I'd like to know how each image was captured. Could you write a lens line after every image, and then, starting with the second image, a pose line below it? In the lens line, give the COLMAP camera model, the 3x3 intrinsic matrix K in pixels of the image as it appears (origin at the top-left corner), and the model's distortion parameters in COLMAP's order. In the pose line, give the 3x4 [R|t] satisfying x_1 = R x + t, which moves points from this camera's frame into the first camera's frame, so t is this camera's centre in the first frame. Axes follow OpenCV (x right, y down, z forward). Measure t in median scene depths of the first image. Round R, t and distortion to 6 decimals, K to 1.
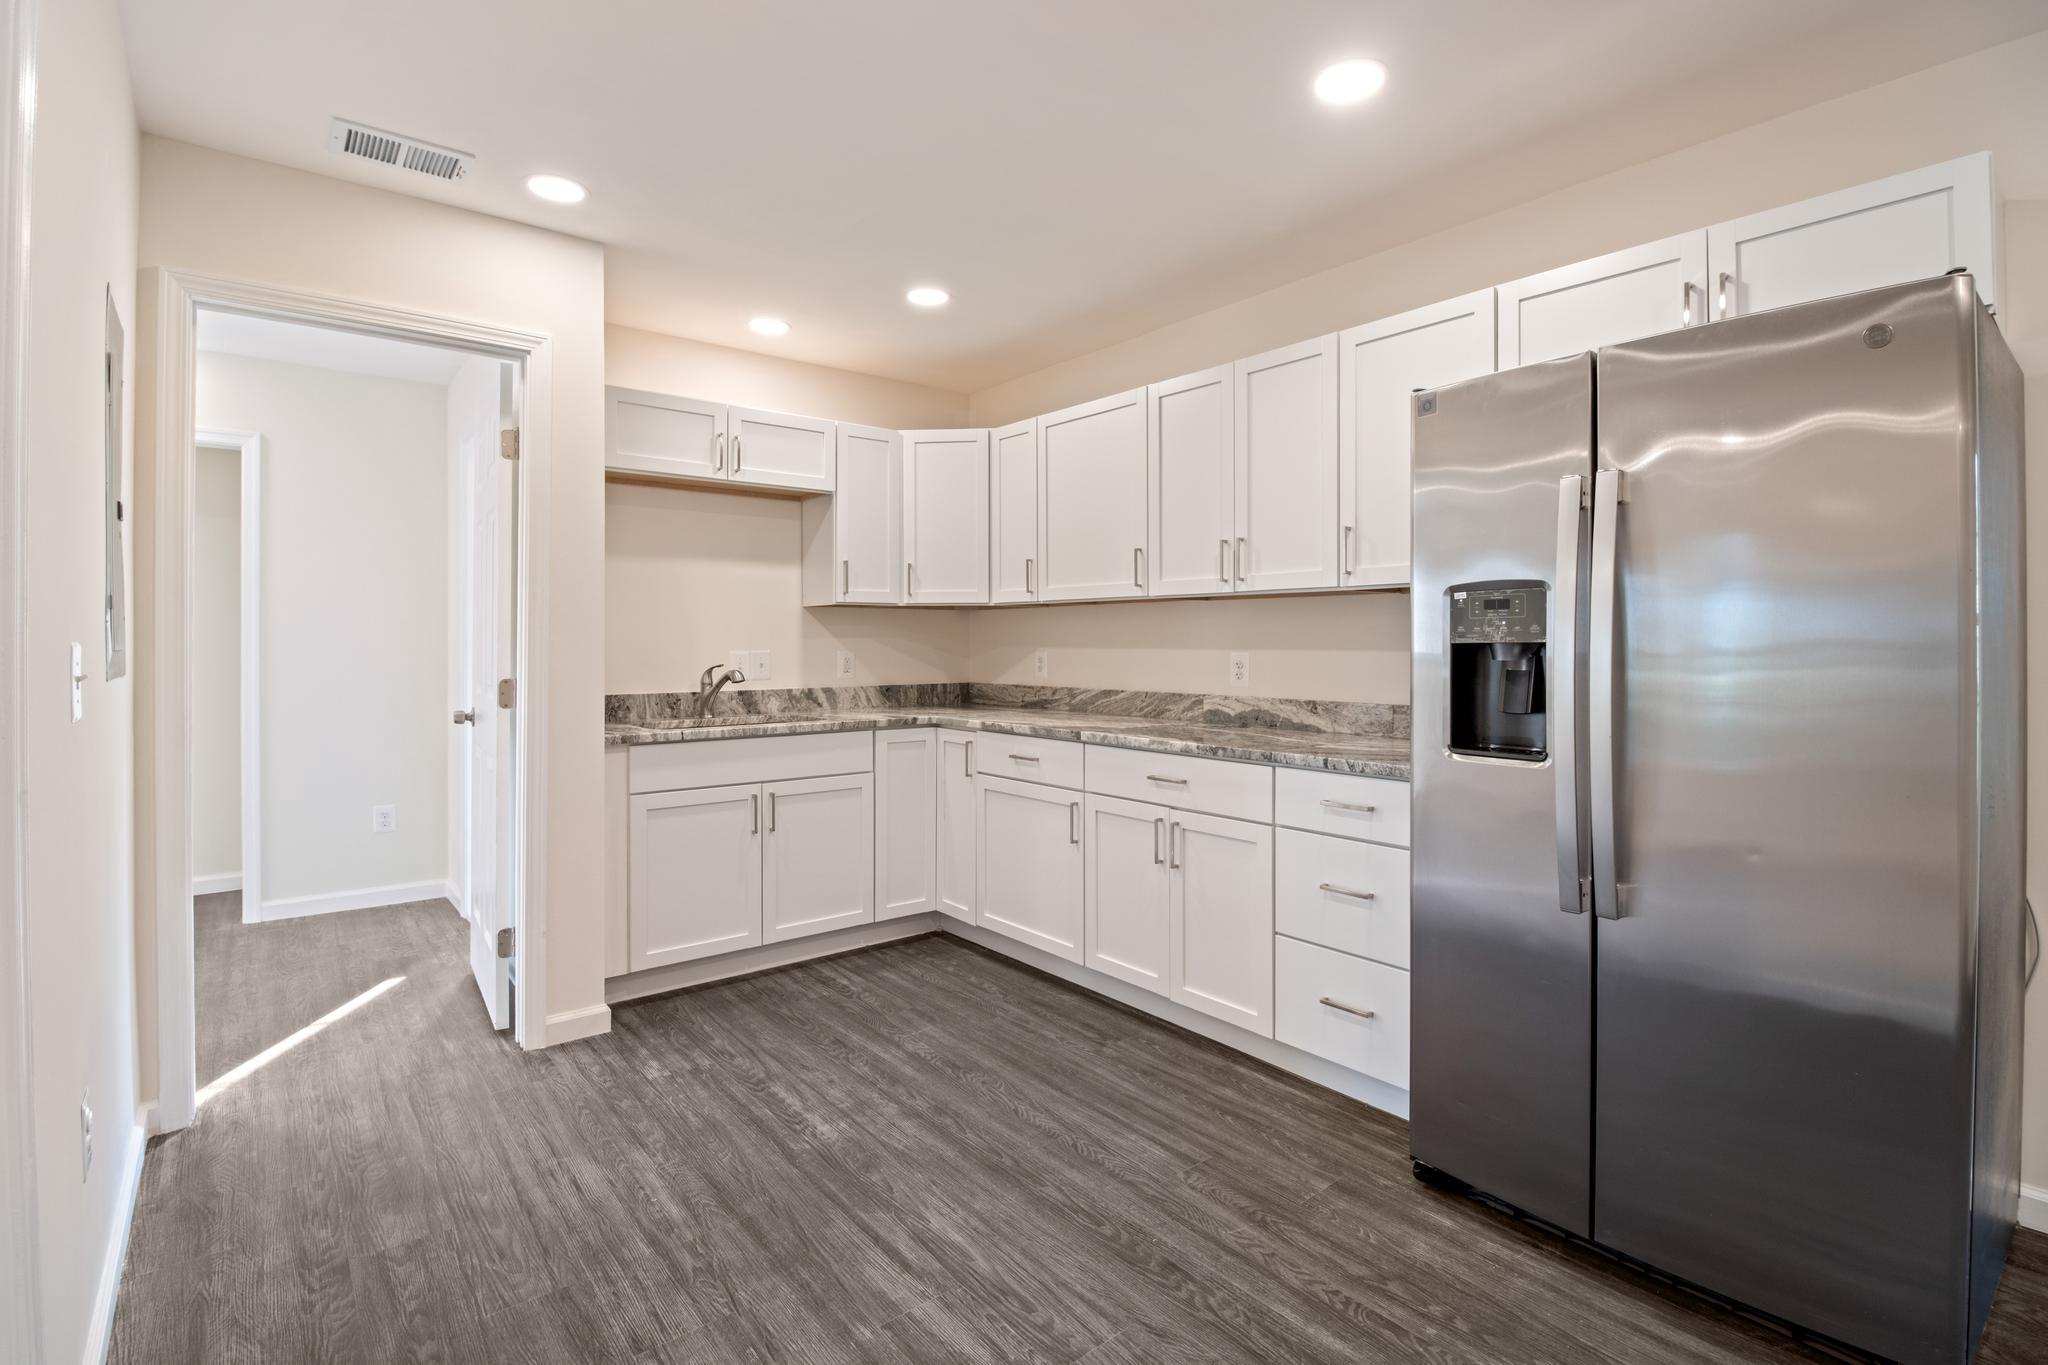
lens RADIAL K [[942.7, 0, 1019.7], [0, 942.7, 650.3], [0, 0, 1]] dist [-0.015566, 0.000062]
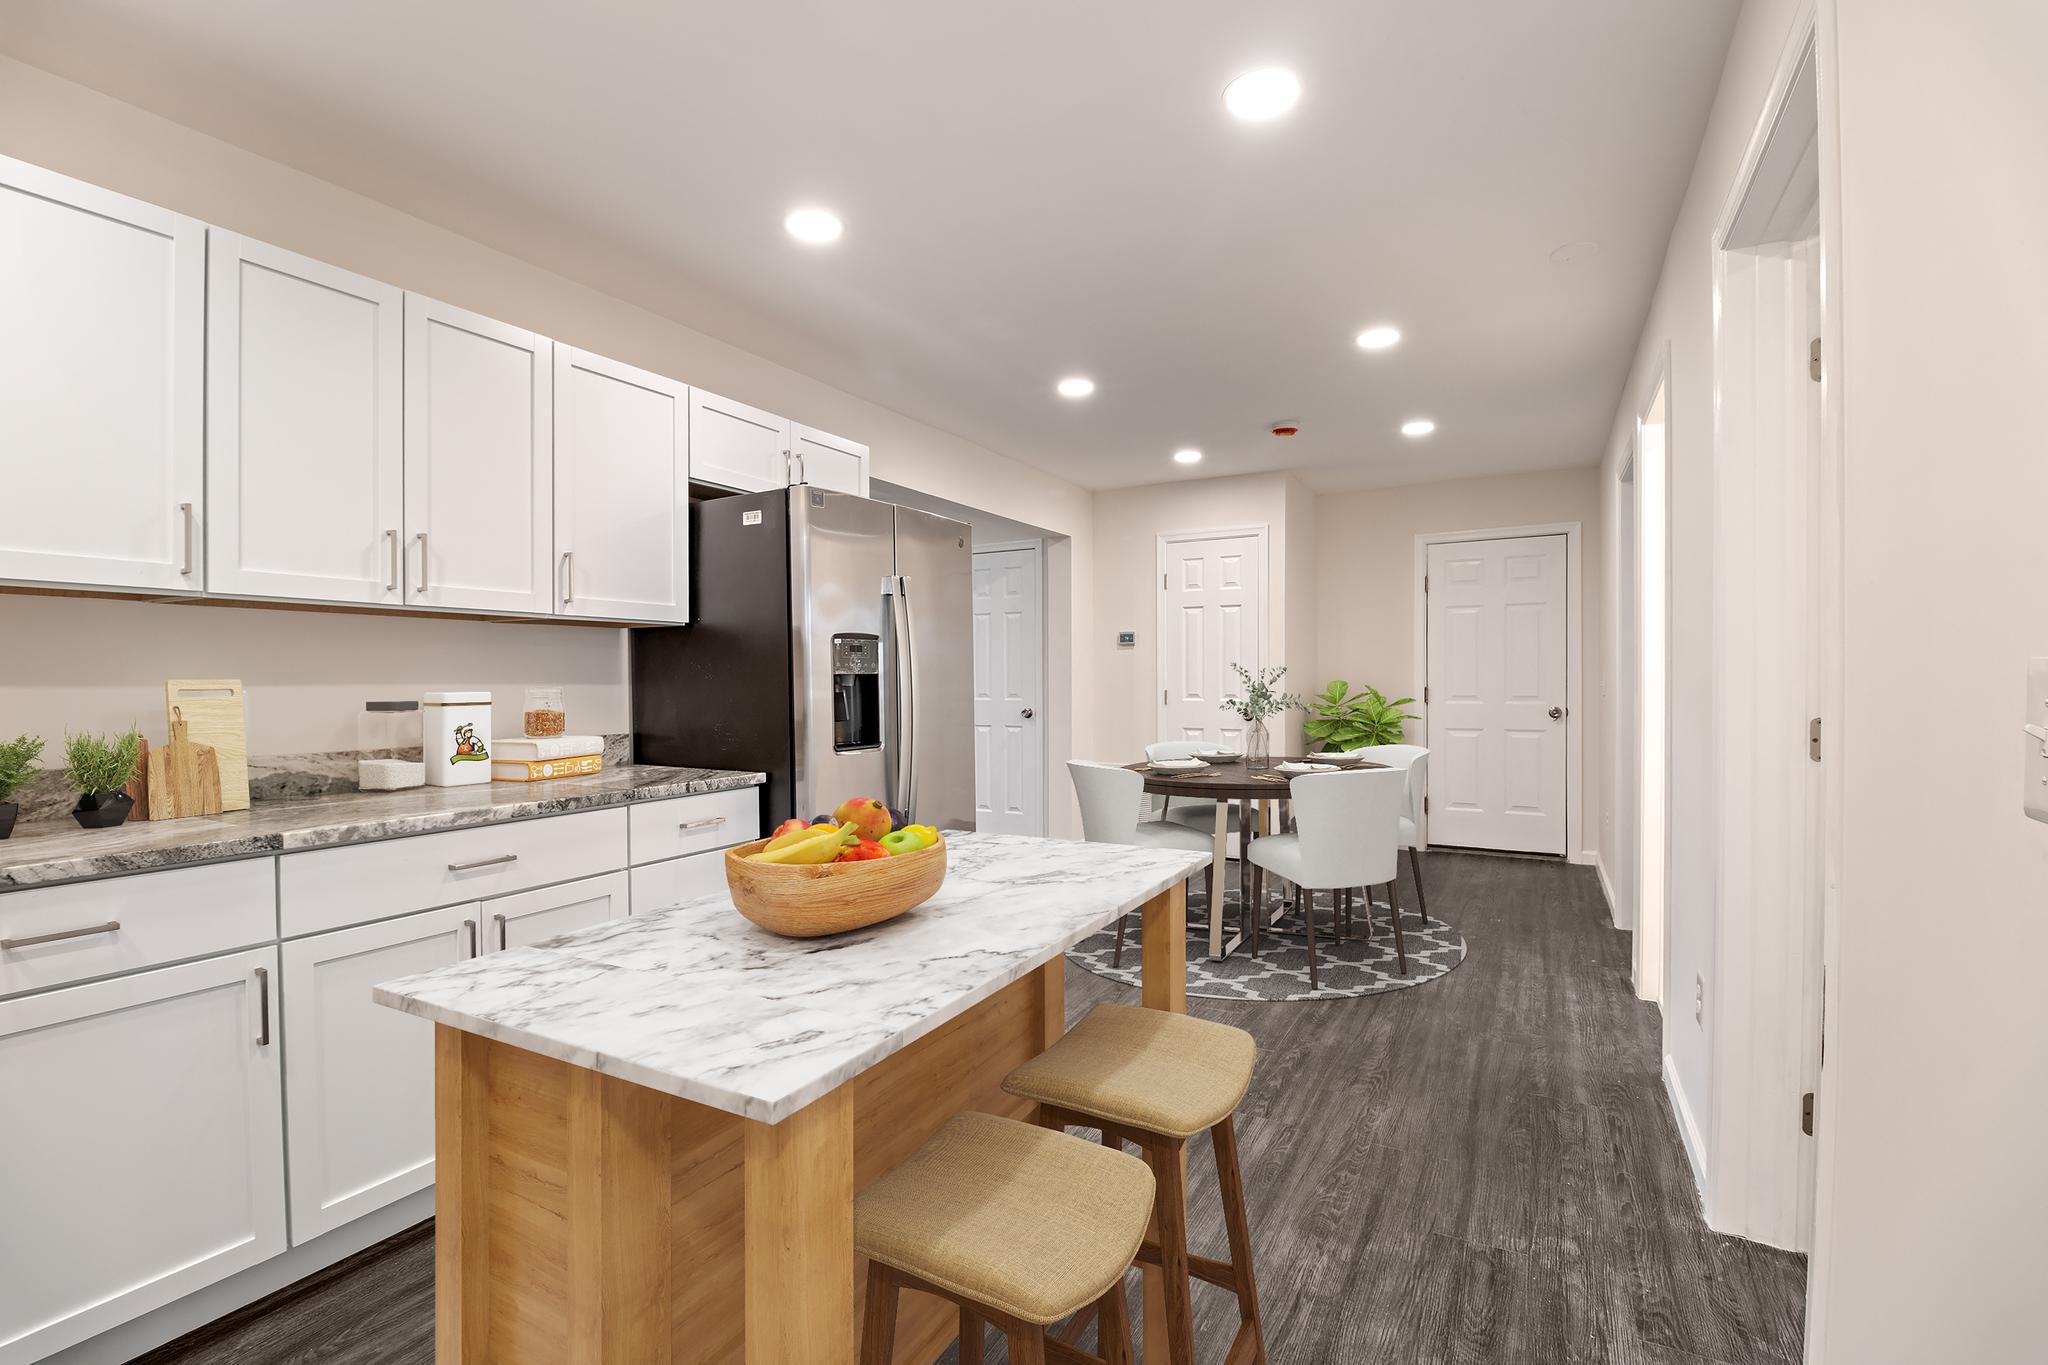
lens RADIAL K [[924.6, 0, 1027.5], [0, 924.6, 678.2], [0, 0, 1]] dist [-0.001088, -0.008117]
pose [[-0.365312, -0.001106, 0.930884, -0.552011], [0.010722, 0.999928, 0.005396, -0.003548], [-0.930823, 0.011952, -0.365274, 0.722886]]
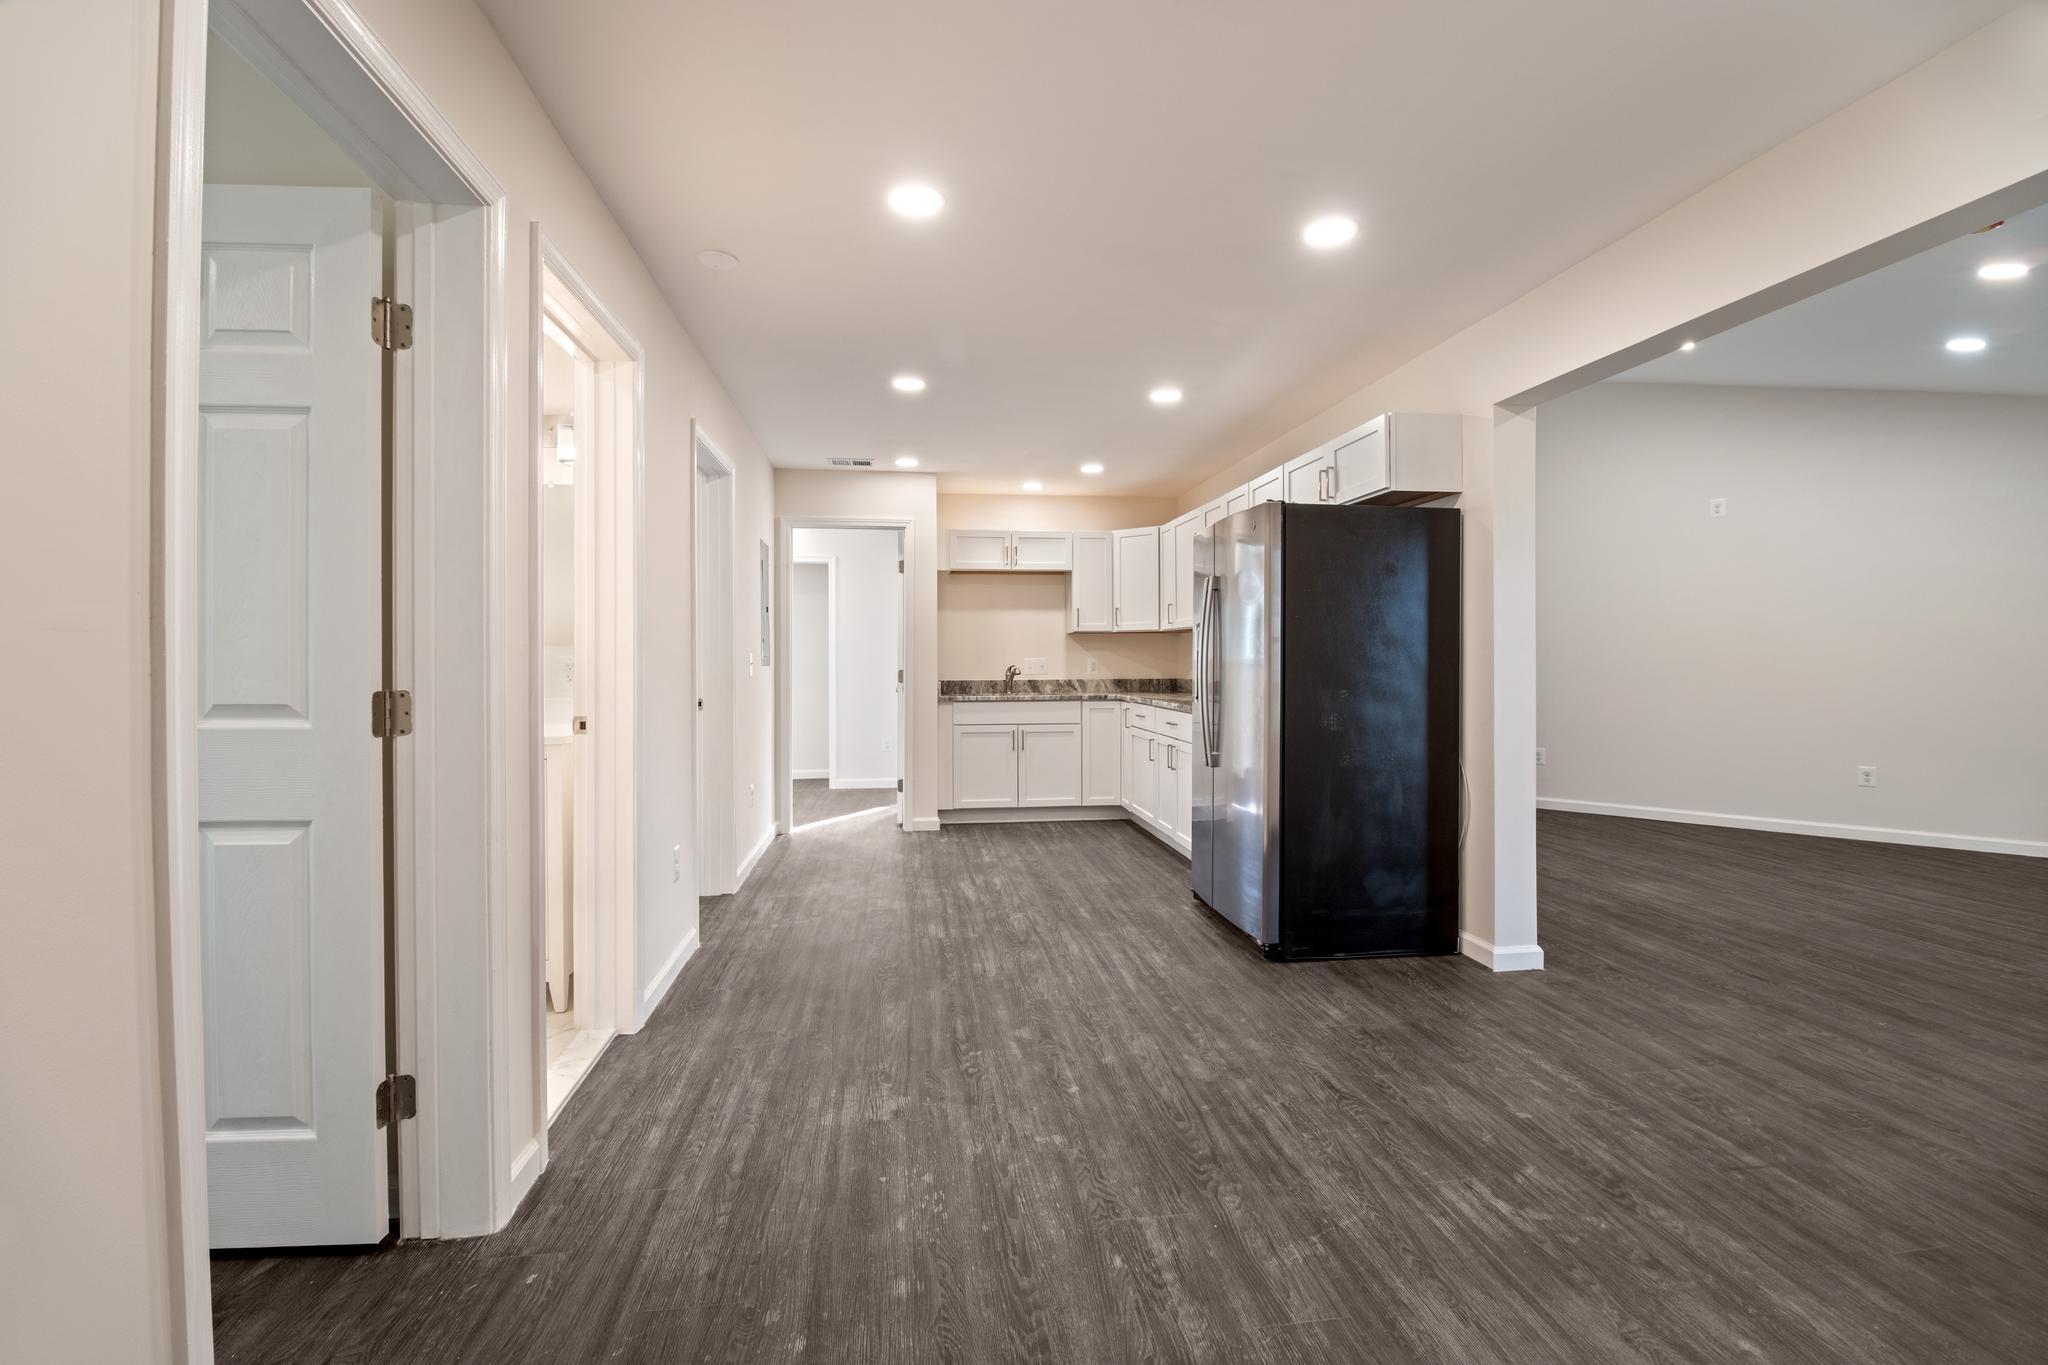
lens RADIAL K [[924.6, 0, 1027.5], [0, 924.6, 678.2], [0, 0, 1]] dist [-0.001088, -0.008117]
pose [[0.848783, 0.006470, -0.528702, 0.750958], [0.000349, 0.999918, 0.012797, 0.018413], [0.528741, -0.011047, 0.848711, -0.618817]]
